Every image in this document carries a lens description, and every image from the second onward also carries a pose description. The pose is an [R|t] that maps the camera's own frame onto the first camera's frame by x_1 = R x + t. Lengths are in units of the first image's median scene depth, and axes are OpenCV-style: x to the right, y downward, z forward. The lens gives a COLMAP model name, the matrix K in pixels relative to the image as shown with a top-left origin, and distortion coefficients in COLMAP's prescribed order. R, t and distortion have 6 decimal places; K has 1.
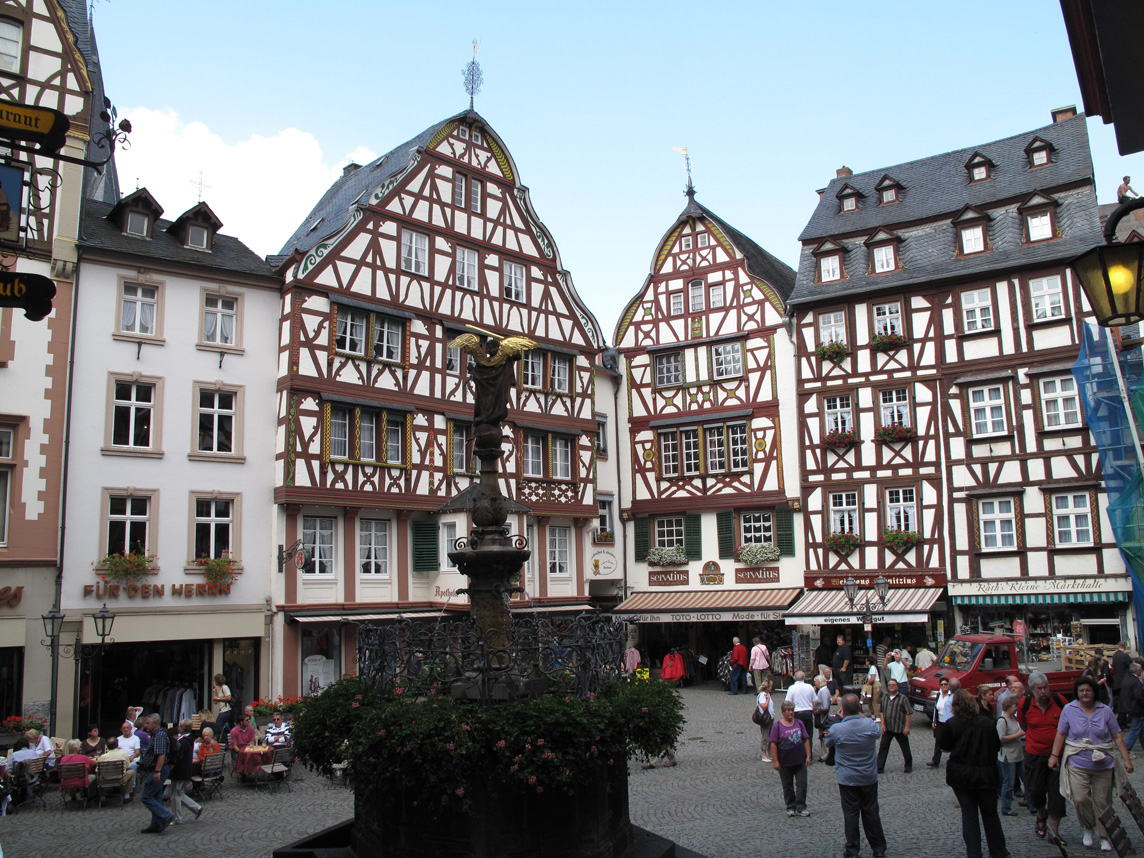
lens RADIAL K [[947.8, 0, 564.8], [0, 947.8, 429.4], [0, 0, 1]] dist [-0.151045, 0.109682]
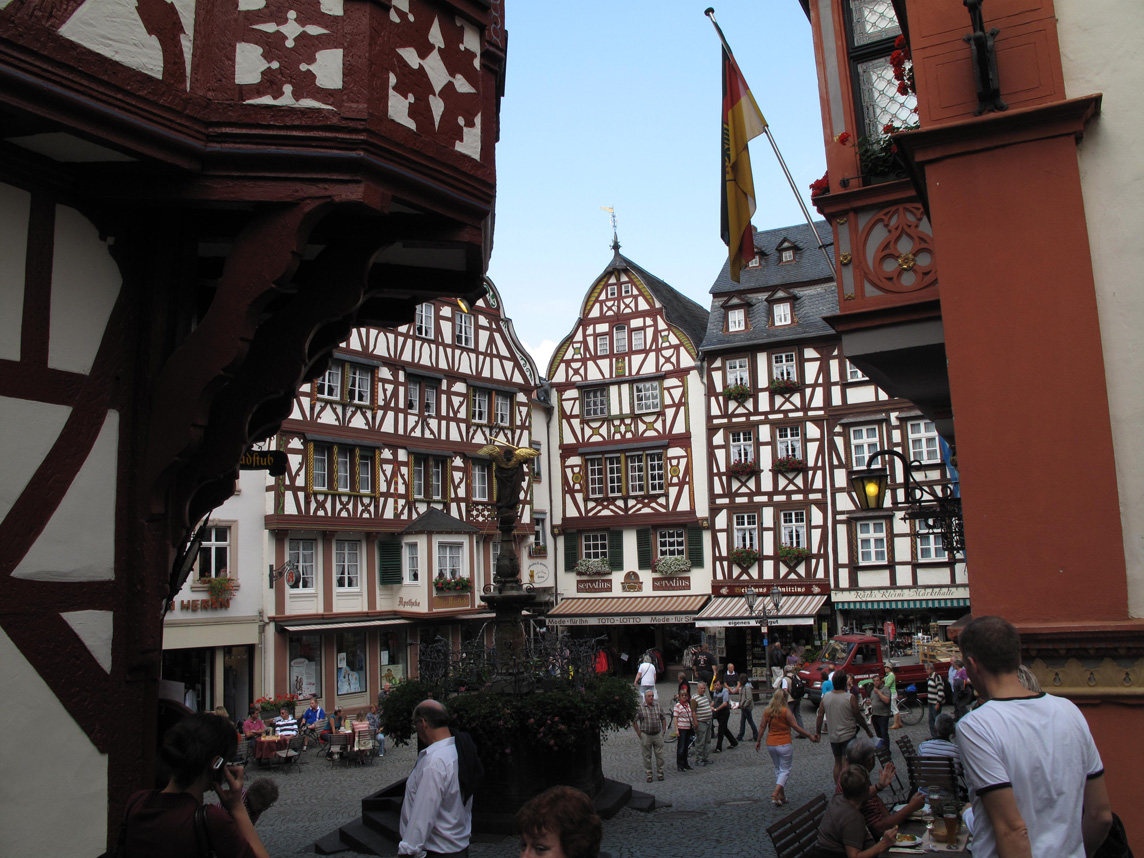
lens RADIAL K [[947.8, 0, 564.8], [0, 947.8, 429.4], [0, 0, 1]] dist [-0.151045, 0.109682]
pose [[0.995186, 0.007202, 0.097737, -0.044744], [-0.007870, 0.999948, 0.006443, -0.045340], [-0.097686, -0.007181, 0.995191, -0.156677]]
